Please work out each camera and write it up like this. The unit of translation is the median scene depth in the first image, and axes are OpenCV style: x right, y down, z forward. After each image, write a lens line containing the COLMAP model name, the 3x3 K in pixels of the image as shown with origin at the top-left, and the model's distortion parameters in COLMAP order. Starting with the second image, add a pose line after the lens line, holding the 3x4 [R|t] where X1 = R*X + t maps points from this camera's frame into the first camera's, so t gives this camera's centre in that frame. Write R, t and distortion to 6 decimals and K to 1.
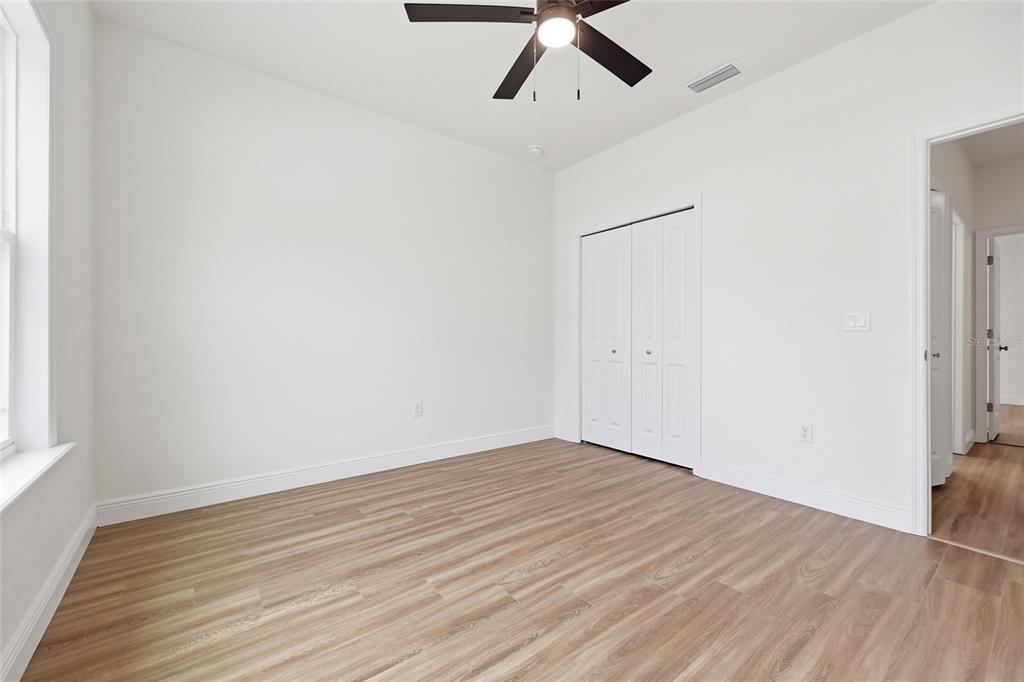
lens RADIAL K [[401.6, 0, 512.0], [0, 401.6, 341.0], [0, 0, 1]] dist [0.000228, 0.000138]
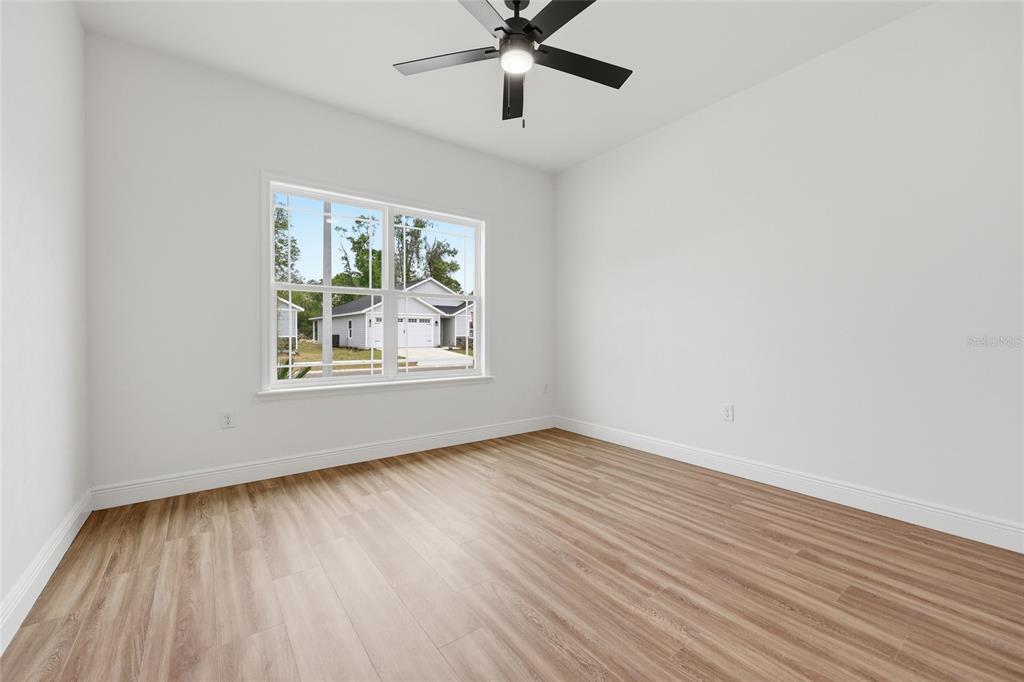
lens RADIAL K [[419.1, 0, 512.0], [0, 419.1, 341.0], [0, 0, 1]] dist [0.001904, 0.000279]
pose [[-0.004636, 0.015445, -0.999870, 0.942719], [-0.008881, 0.999841, 0.015485, 0.011221], [0.999950, 0.008951, -0.004498, 0.746451]]
